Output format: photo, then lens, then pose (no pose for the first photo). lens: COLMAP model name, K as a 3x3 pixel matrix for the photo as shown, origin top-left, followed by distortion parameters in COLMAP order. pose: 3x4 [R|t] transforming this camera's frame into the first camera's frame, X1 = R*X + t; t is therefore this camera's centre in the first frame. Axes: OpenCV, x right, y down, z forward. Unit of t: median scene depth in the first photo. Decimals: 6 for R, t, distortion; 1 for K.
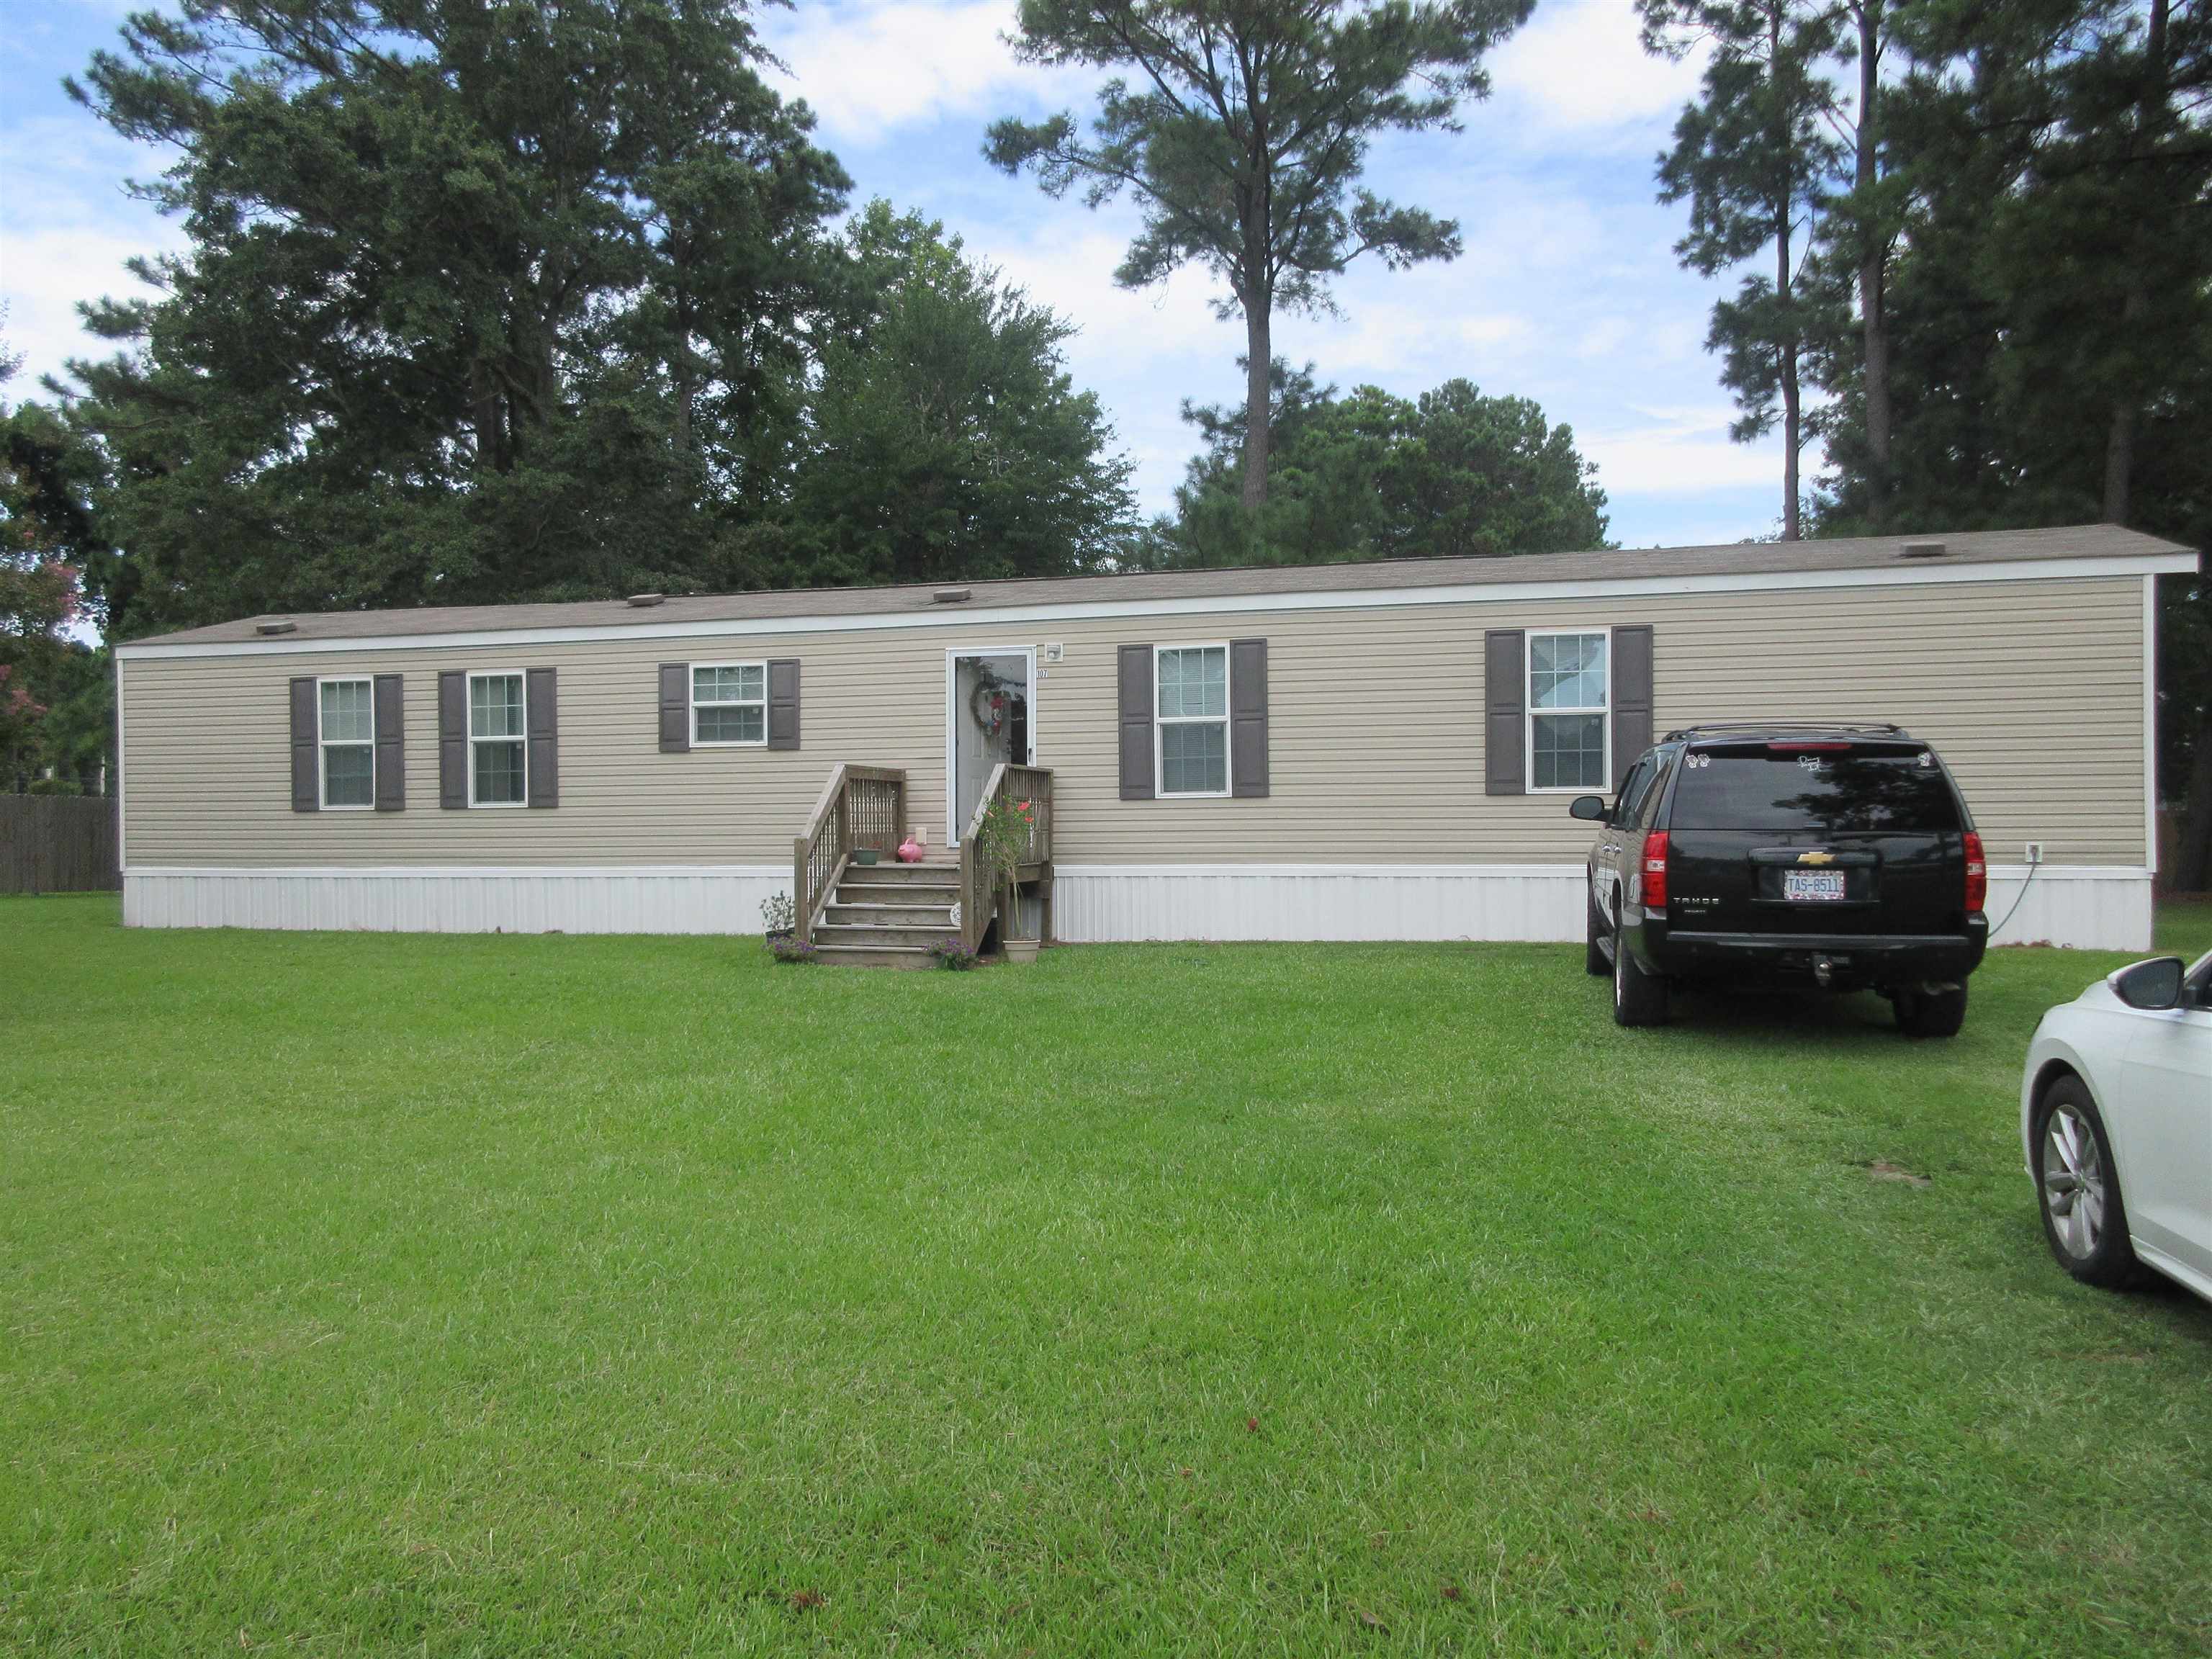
lens RADIAL K [[1639.6, 0, 1106.0], [0, 1639.6, 829.5], [0, 0, 1]] dist [0.014563, -0.009019]
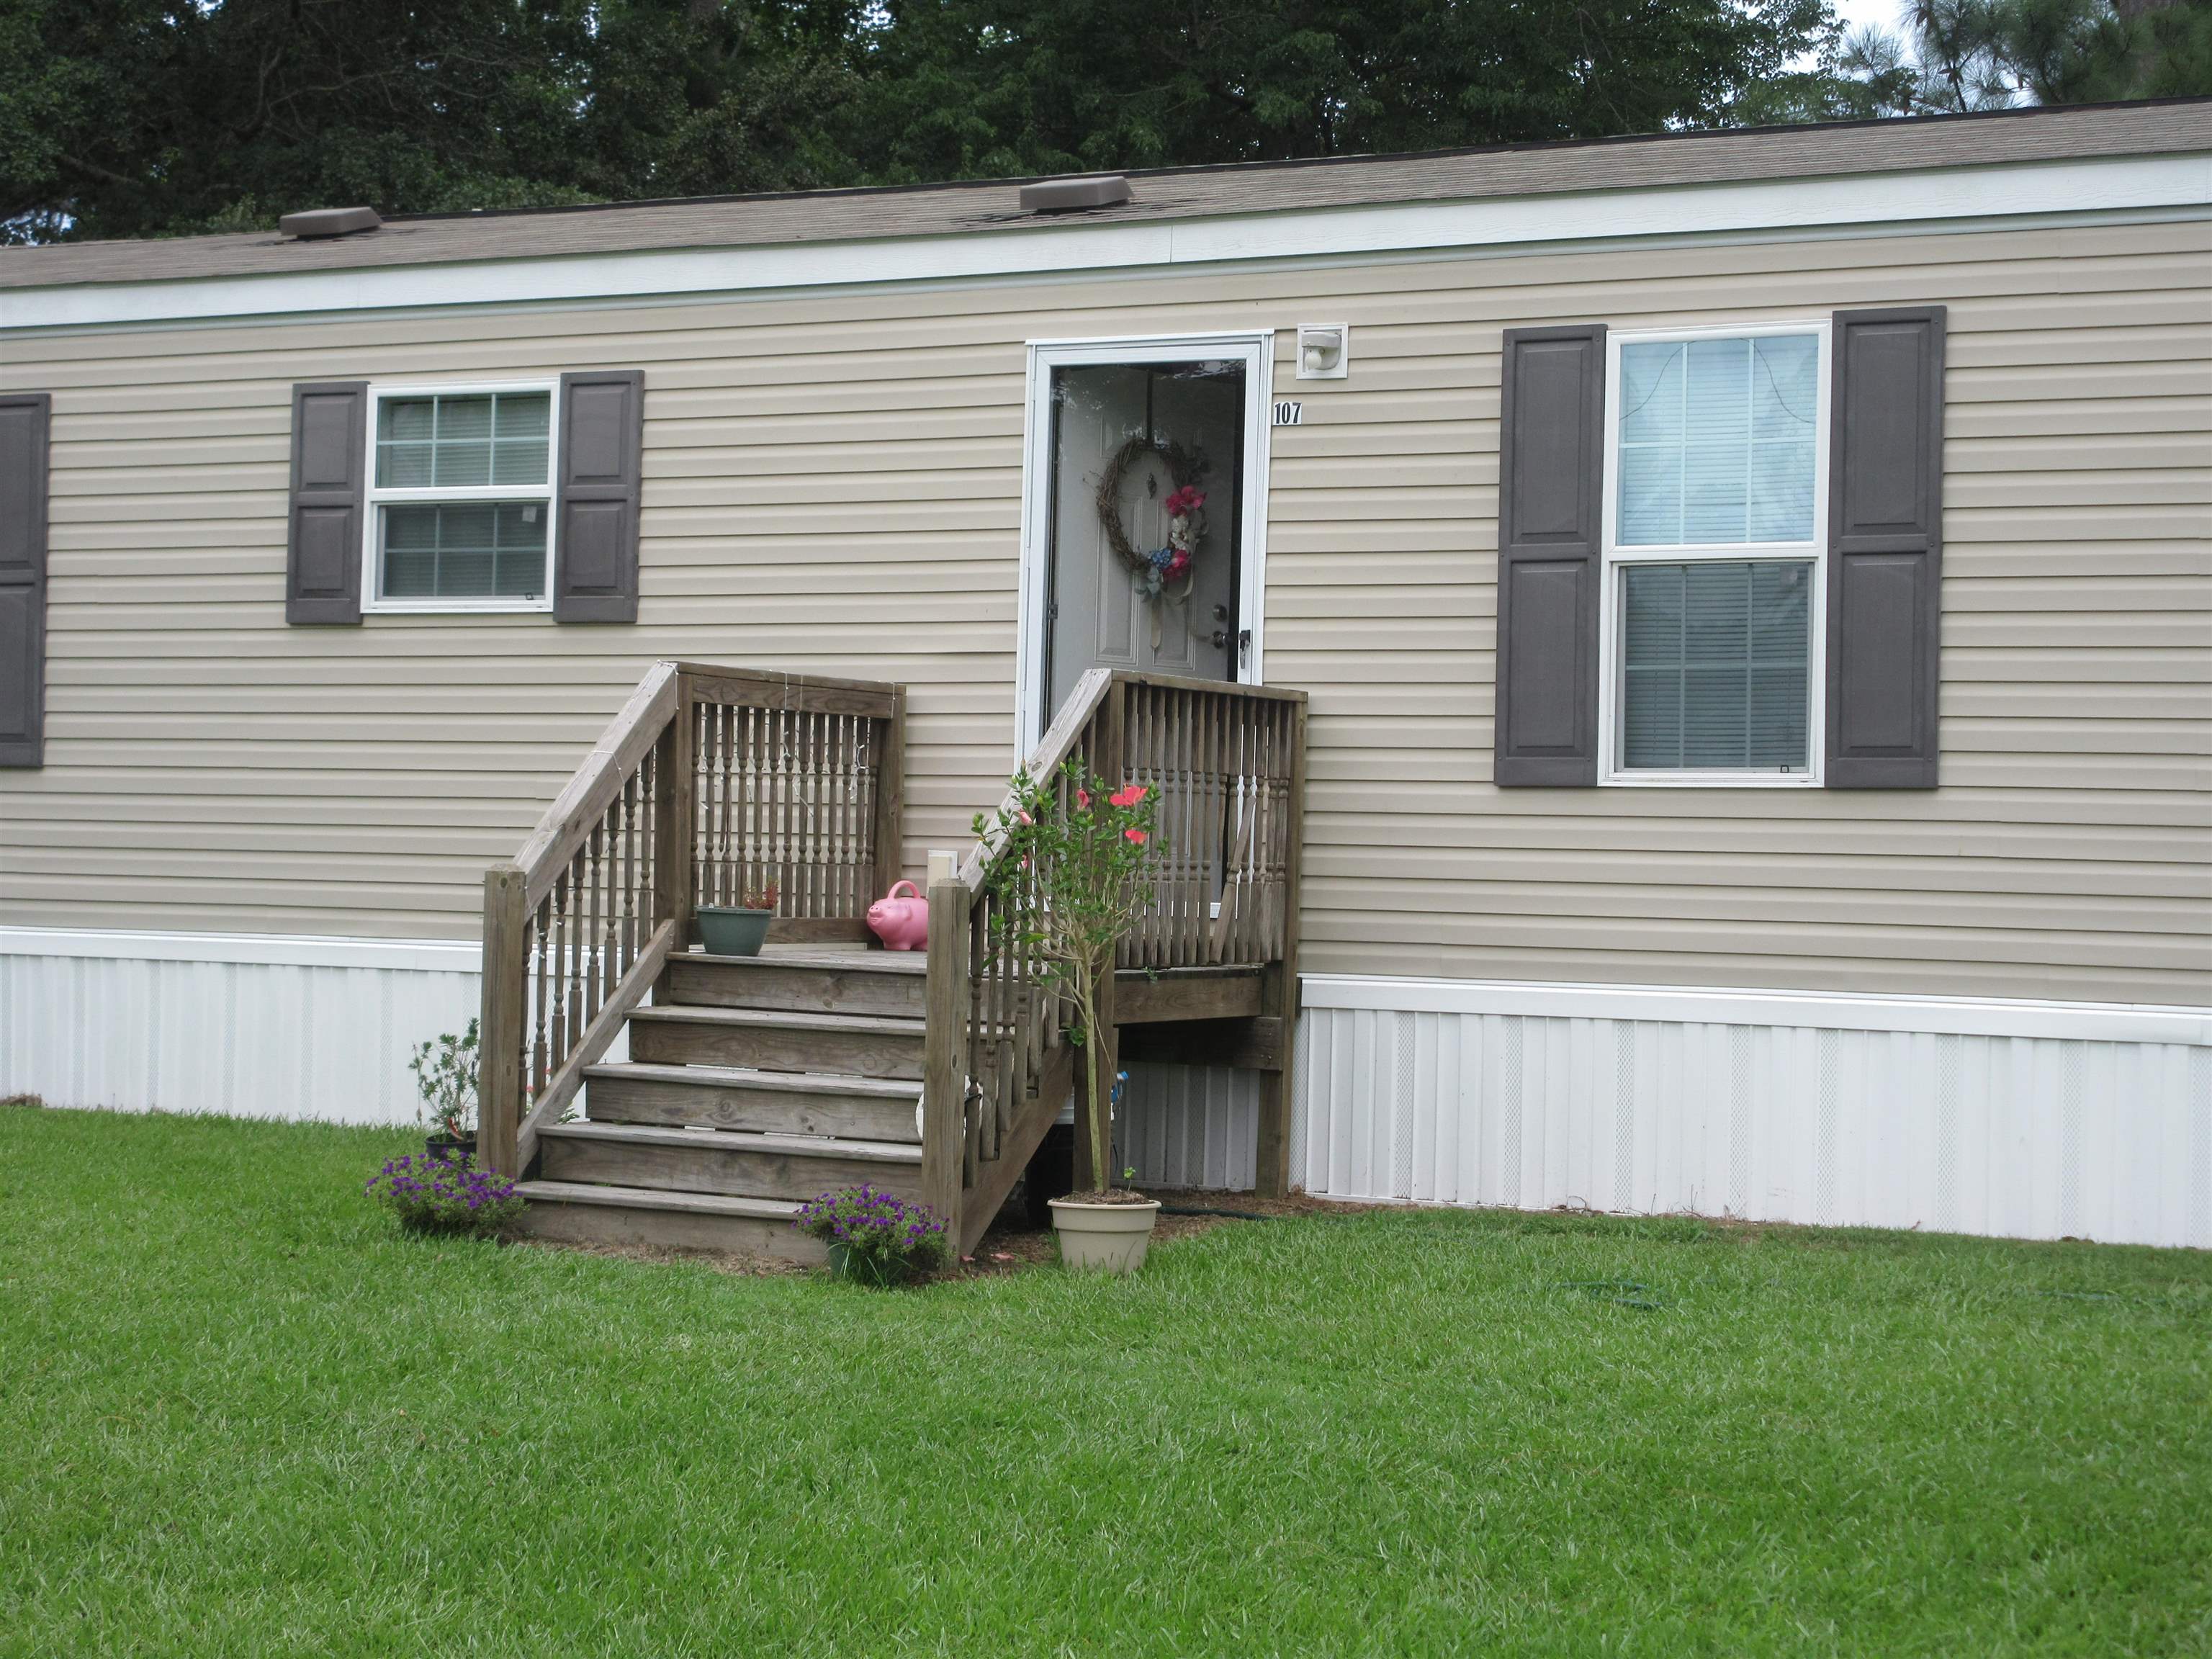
lens RADIAL K [[3702.5, 0, 1213.4], [0, 3702.5, 830.1], [0, 0, 1]] dist [0.031024, 0.268493]
pose [[0.978497, 0.029670, -0.204118, 0.106263], [-0.031656, 0.999478, -0.006471, -0.002519], [0.203819, 0.012794, 0.978925, 0.240292]]
